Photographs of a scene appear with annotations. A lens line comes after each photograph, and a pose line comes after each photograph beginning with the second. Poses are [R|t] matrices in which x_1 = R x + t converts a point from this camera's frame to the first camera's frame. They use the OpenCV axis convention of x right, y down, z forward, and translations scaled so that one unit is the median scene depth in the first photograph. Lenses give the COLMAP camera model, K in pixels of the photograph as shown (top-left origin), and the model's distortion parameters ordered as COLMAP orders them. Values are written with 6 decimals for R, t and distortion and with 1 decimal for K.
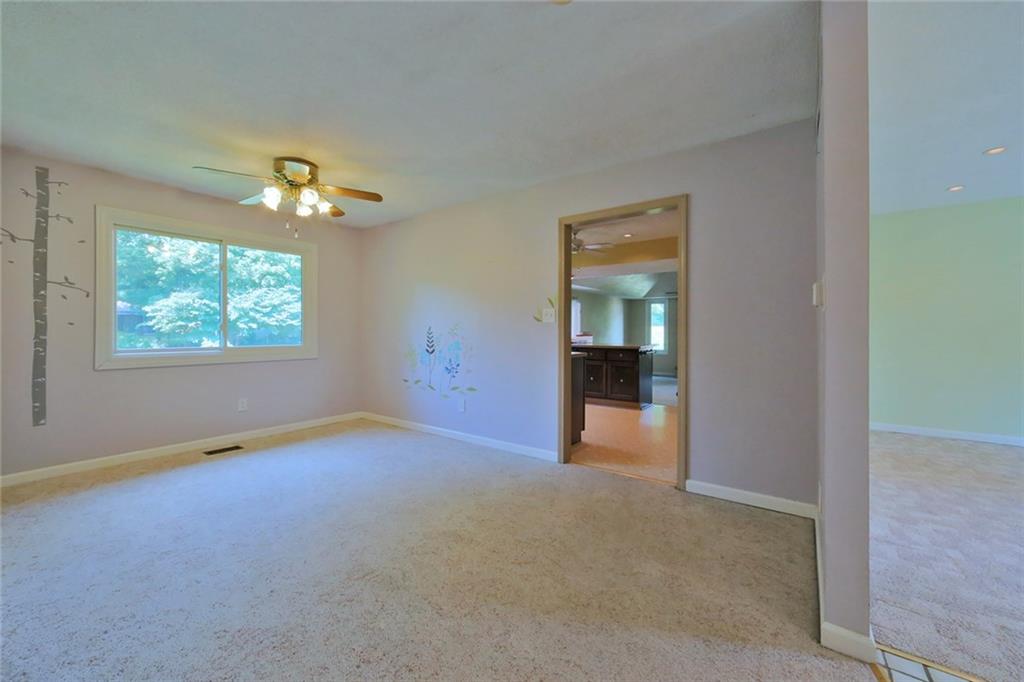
lens RADIAL K [[406.4, 0, 513.8], [0, 406.4, 331.6], [0, 0, 1]] dist [-0.000689, 0.000022]
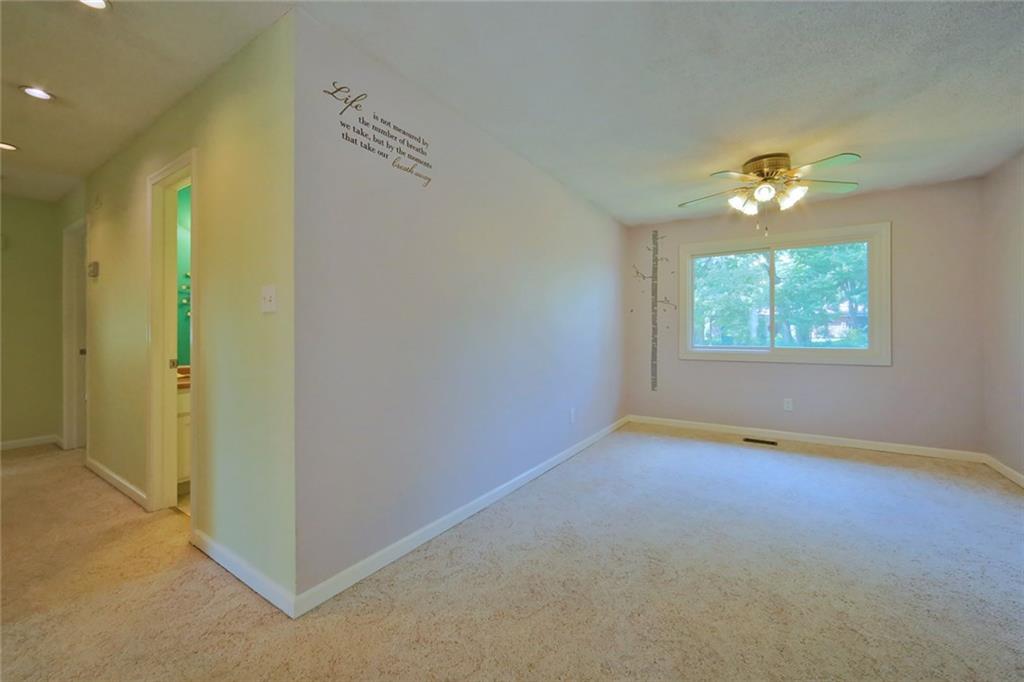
lens RADIAL K [[406.9, 0, 511.0], [0, 406.9, 335.9], [0, 0, 1]] dist [-0.002838, 0.006203]
pose [[0.052758, 0.008730, -0.998569, 0.421675], [-0.000773, 0.999962, 0.008701, -0.000603], [0.998607, 0.000312, 0.052763, 0.343420]]
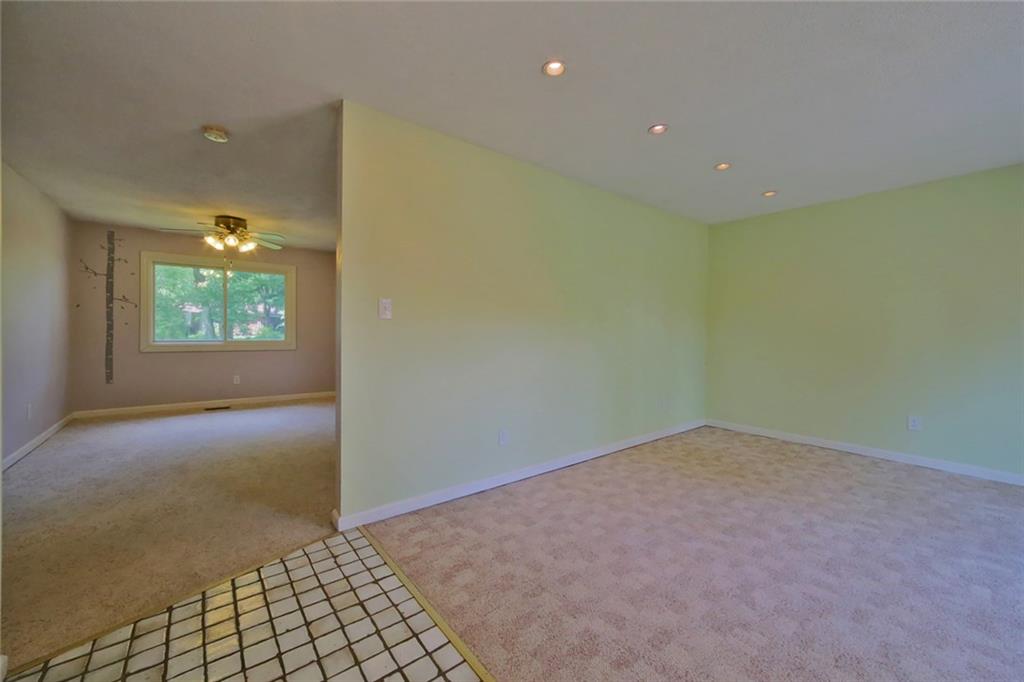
lens RADIAL K [[406.9, 0, 511.0], [0, 406.9, 335.9], [0, 0, 1]] dist [-0.002838, 0.006203]
pose [[0.962151, 0.013206, -0.272198, 0.909984], [-0.011996, 0.999909, 0.006107, 0.001271], [0.272254, -0.002611, 0.962222, -0.184109]]
